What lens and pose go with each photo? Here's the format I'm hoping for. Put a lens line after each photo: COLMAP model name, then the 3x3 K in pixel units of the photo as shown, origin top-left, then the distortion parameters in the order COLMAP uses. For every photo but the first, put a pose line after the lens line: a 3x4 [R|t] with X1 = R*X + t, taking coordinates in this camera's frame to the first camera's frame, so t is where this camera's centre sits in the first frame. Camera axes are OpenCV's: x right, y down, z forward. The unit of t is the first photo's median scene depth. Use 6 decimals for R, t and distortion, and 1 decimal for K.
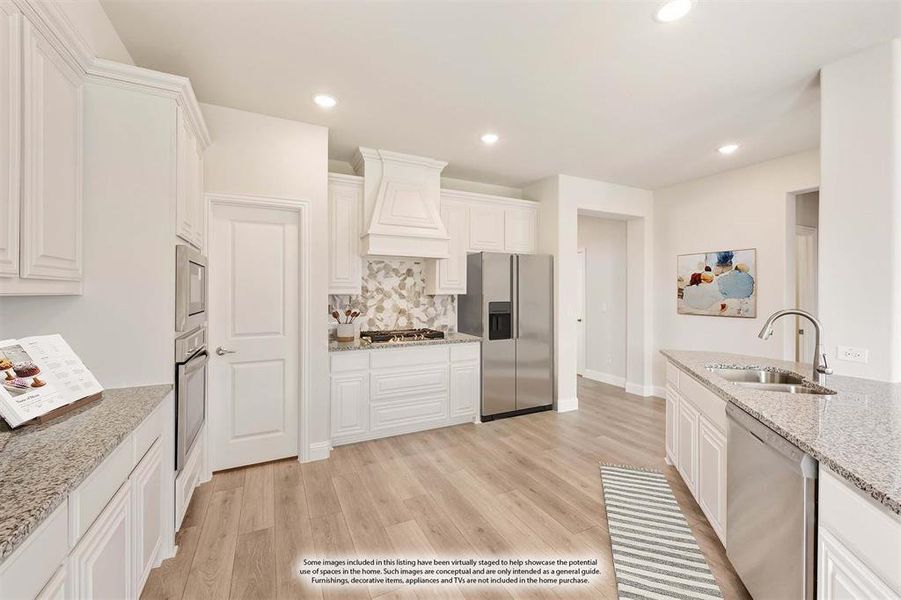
lens RADIAL K [[366.0, 0, 447.1], [0, 366.0, 295.9], [0, 0, 1]] dist [-0.000943, -0.000049]
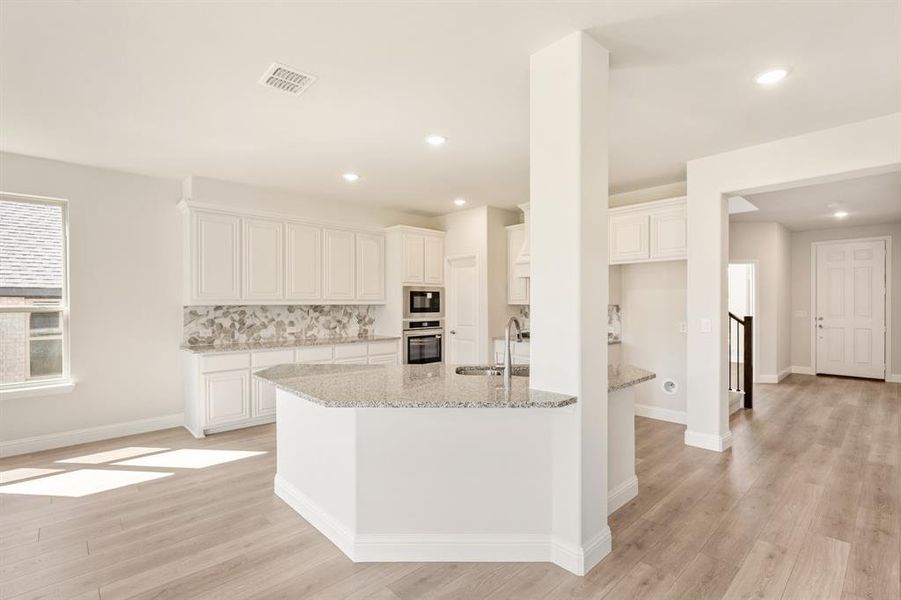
lens RADIAL K [[418.1, 0, 450.5], [0, 418.1, 300.0], [0, 0, 1]] dist [-0.000016, 0.000011]
pose [[0.288884, -0.012996, -0.957276, 1.118494], [-0.006763, 0.999855, -0.015615, 0.005209], [0.957340, 0.010985, 0.288755, 0.215755]]
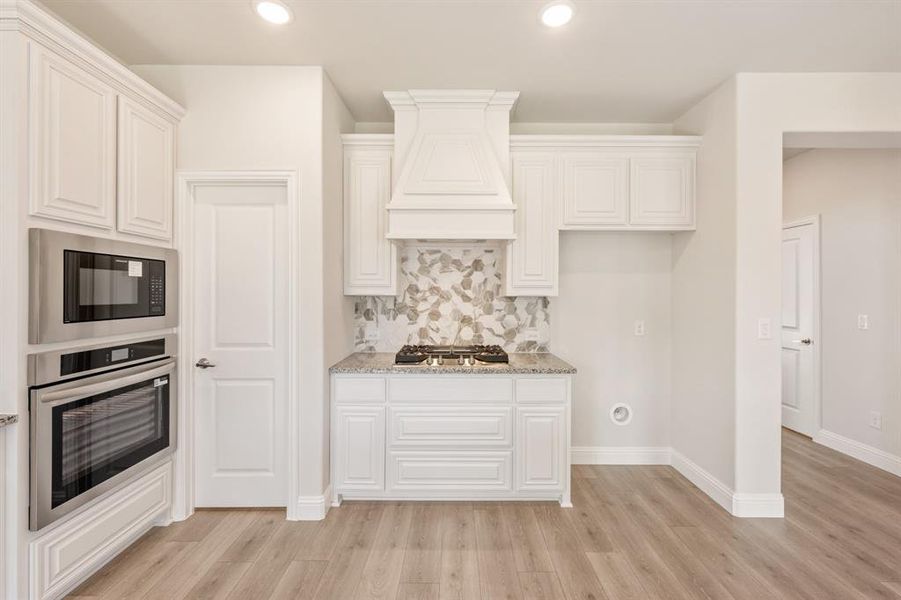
lens RADIAL K [[378.4, 0, 452.4], [0, 378.4, 295.4], [0, 0, 1]] dist [-0.002313, -0.000121]
pose [[0.898775, 0.002767, -0.438402, 0.181885], [-0.005140, 0.999978, -0.004227, -0.001546], [0.438380, 0.006052, 0.898769, 0.332954]]
